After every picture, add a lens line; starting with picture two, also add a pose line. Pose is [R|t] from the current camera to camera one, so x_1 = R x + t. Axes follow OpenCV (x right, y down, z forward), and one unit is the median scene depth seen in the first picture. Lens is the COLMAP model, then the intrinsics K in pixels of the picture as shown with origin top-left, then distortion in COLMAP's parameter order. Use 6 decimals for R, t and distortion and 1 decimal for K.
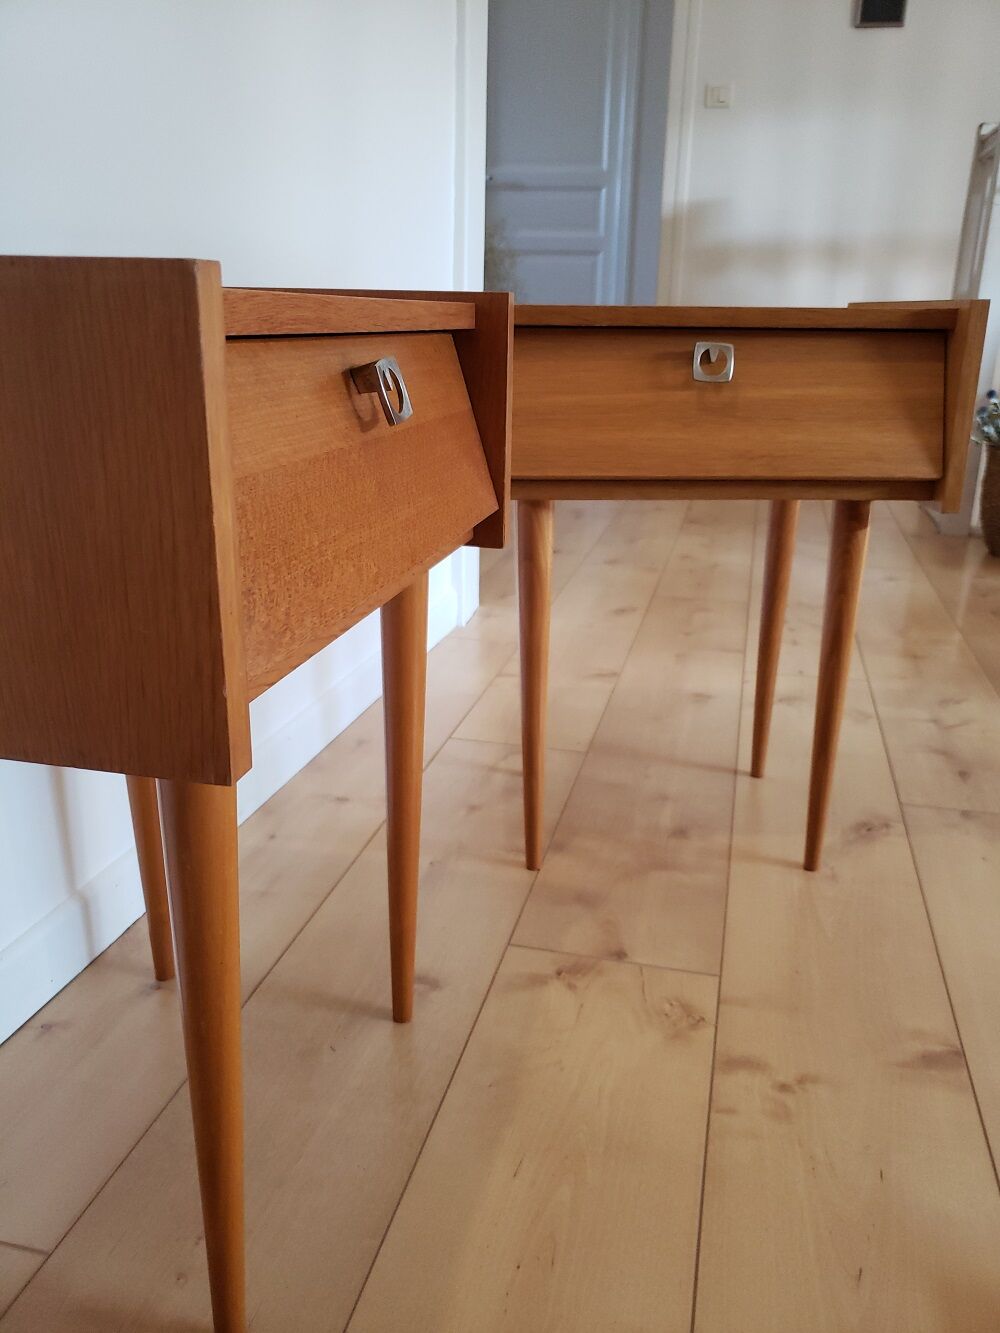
lens RADIAL K [[1020.2, 0, 500.0], [0, 1020.2, 666.5], [0, 0, 1]] dist [0.063357, -0.189853]
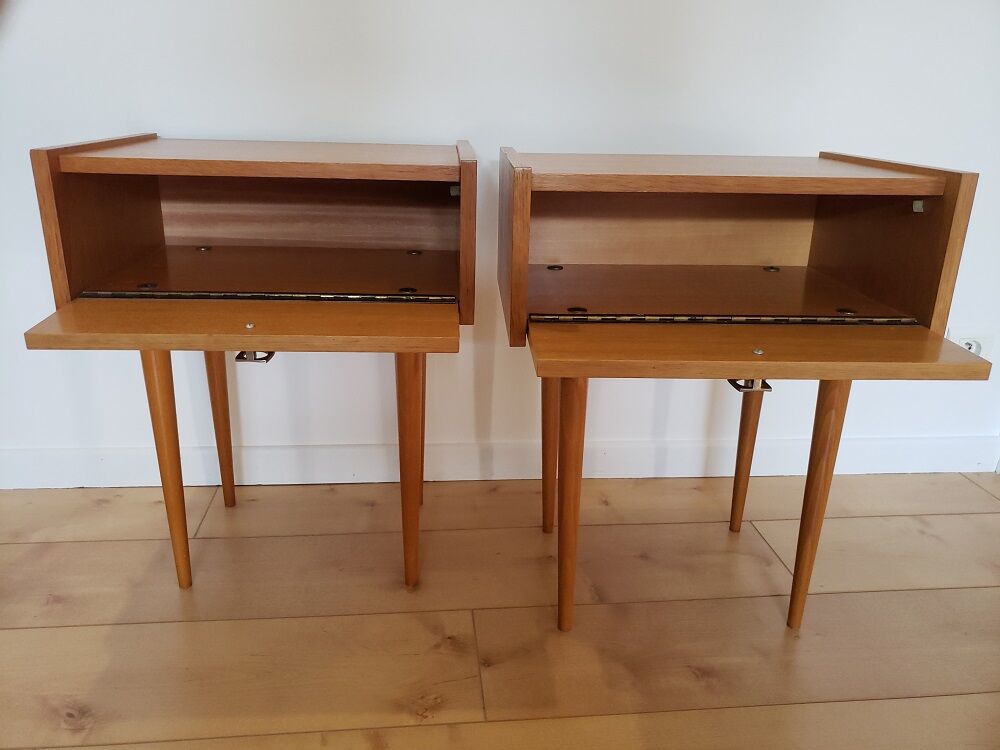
lens RADIAL K [[765.3, 0, 500.0], [0, 765.3, 375.0], [0, 0, 1]] dist [0.063357, -0.189853]
pose [[0.350473, 0.313089, -0.882692, 0.872014], [-0.336570, 0.921614, 0.193259, -0.241962], [0.874008, 0.229355, 0.428377, 0.540172]]
